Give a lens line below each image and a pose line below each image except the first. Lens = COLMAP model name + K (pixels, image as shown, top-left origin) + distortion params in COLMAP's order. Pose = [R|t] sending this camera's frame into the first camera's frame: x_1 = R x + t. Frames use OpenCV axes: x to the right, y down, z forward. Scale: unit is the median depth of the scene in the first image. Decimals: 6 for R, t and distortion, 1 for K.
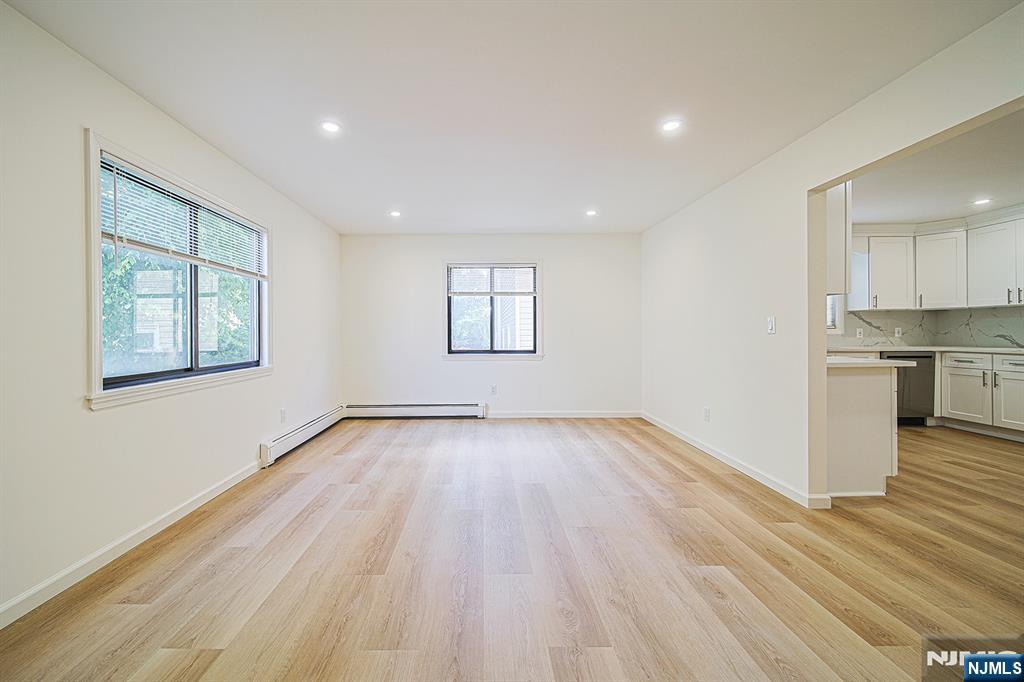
lens RADIAL K [[385.4, 0, 501.1], [0, 385.4, 335.1], [0, 0, 1]] dist [0.000535, -0.000706]
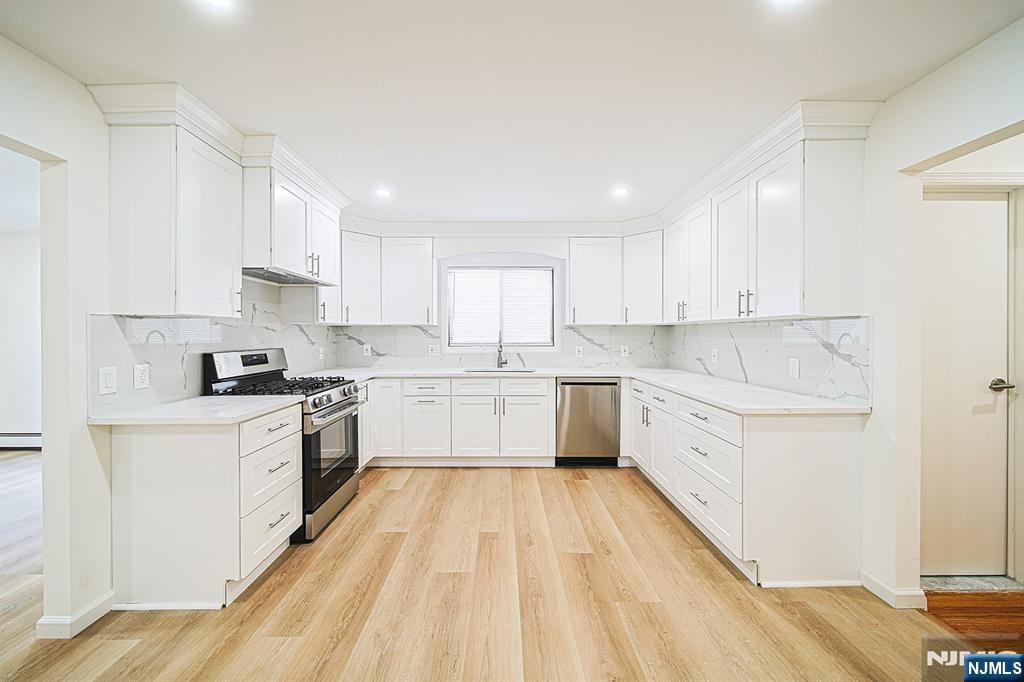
lens RADIAL K [[385.4, 0, 503.8], [0, 385.4, 335.2], [0, 0, 1]] dist [0.000535, -0.000706]
pose [[0.999981, 0.006048, 0.001196, 0.764495], [-0.006050, 0.999979, 0.002180, -0.042278], [-0.001183, -0.002187, 0.999997, 0.153423]]
